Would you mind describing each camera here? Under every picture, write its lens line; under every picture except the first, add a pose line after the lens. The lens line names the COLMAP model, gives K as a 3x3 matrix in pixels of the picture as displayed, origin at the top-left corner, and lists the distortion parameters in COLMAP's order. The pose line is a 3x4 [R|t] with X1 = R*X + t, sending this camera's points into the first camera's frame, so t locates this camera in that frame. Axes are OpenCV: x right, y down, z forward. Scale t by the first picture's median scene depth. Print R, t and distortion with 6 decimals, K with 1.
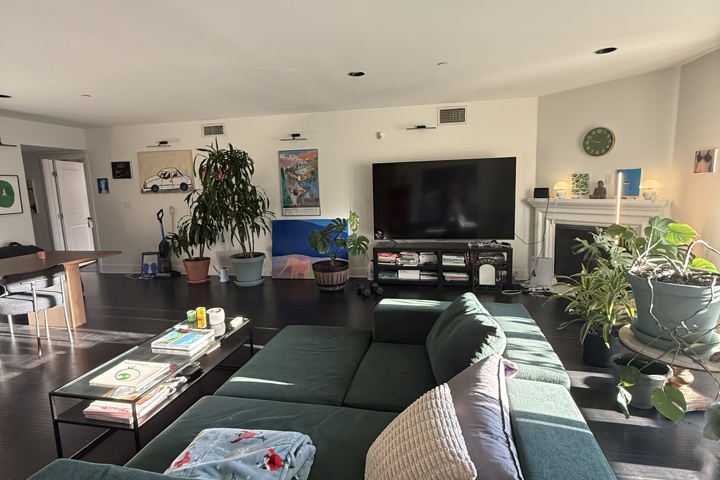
lens RADIAL K [[378.8, 0, 359.2], [0, 378.8, 239.9], [0, 0, 1]] dist [-0.011130, 0.002597]
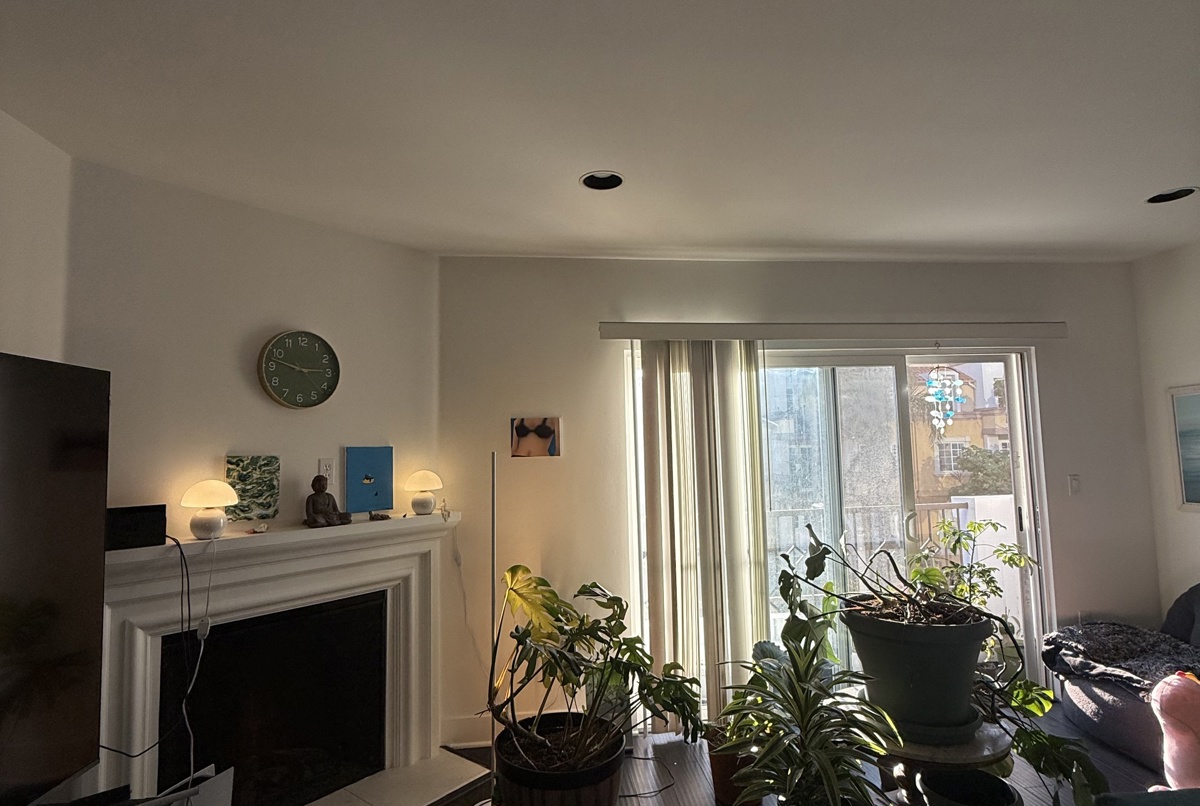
lens RADIAL K [[631.4, 0, 589.2], [0, 631.4, 399.3], [0, 0, 1]] dist [-0.011130, 0.002597]
pose [[-0.278526, 0.119624, 0.952950, -0.012714], [0.172436, 0.982319, -0.072911, -0.115037], [-0.944822, 0.144015, -0.294228, 0.756683]]
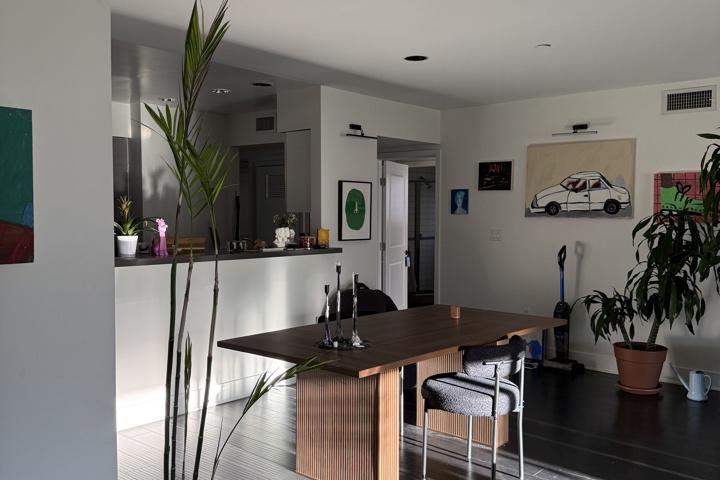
lens RADIAL K [[670.4, 0, 361.1], [0, 670.4, 243.6], [0, 0, 1]] dist [0.046856, 0.000000]
pose [[0.870388, 0.057197, -0.489033, -0.344307], [-0.101521, 0.992735, -0.064579, 0.011418], [0.481786, 0.105856, 0.869872, -0.005271]]
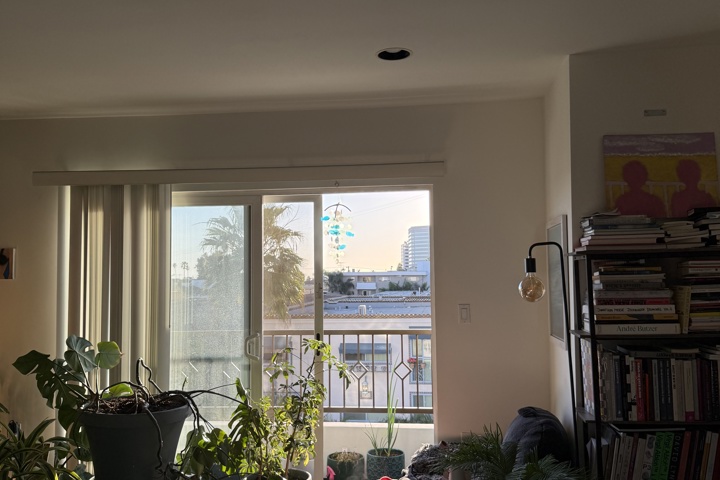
lens RADIAL K [[670.4, 0, 363.9], [0, 670.4, 241.7], [0, 0, 1]] dist [0.046856, 0.000000]
pose [[-0.064057, 0.087642, 0.994090, -0.266774], [0.155540, 0.984839, -0.076803, -0.026017], [-0.985750, 0.149701, -0.076718, 0.251883]]
